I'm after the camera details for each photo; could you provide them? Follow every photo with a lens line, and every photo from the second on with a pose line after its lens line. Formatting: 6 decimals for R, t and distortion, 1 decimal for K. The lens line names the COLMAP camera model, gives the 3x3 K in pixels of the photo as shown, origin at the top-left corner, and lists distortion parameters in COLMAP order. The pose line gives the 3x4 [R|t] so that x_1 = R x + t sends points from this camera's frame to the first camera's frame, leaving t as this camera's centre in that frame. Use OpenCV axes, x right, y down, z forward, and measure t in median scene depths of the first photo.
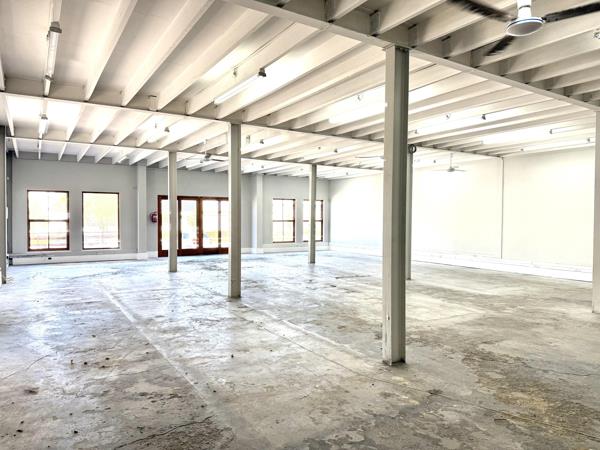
lens RADIAL K [[432.0, 0, 300.0], [0, 432.0, 225.0], [0, 0, 1]] dist [0.081140, -0.003542]
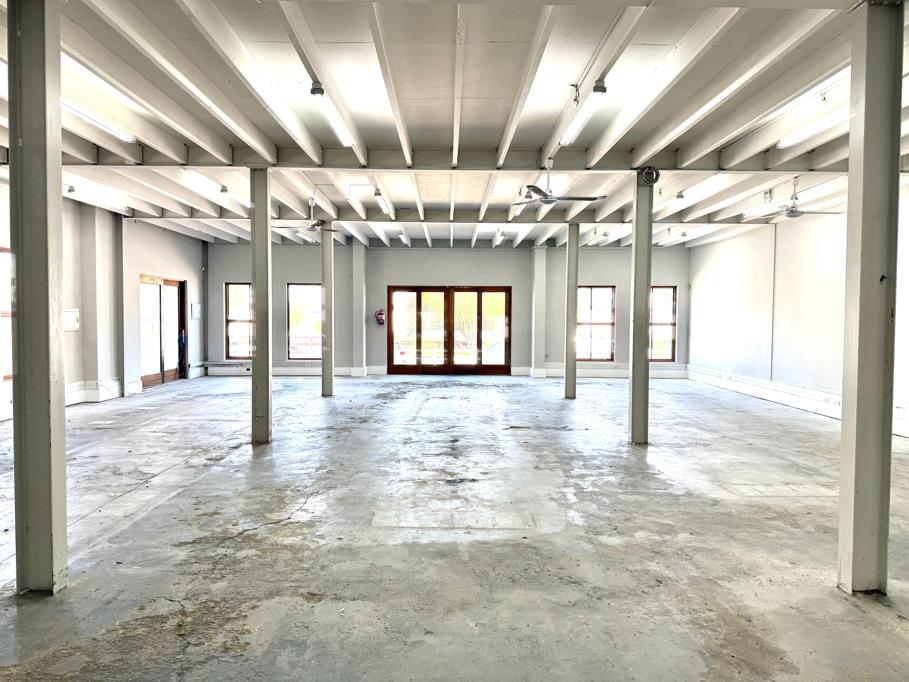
lens RADIAL K [[638.4, 0, 459.2], [0, 638.4, 343.7], [0, 0, 1]] dist [0.076859, -0.101342]
pose [[0.845525, 0.022248, -0.533471, 0.340695], [-0.011769, 0.999665, 0.023037, -0.000918], [0.533805, -0.013200, 0.845504, 0.205066]]
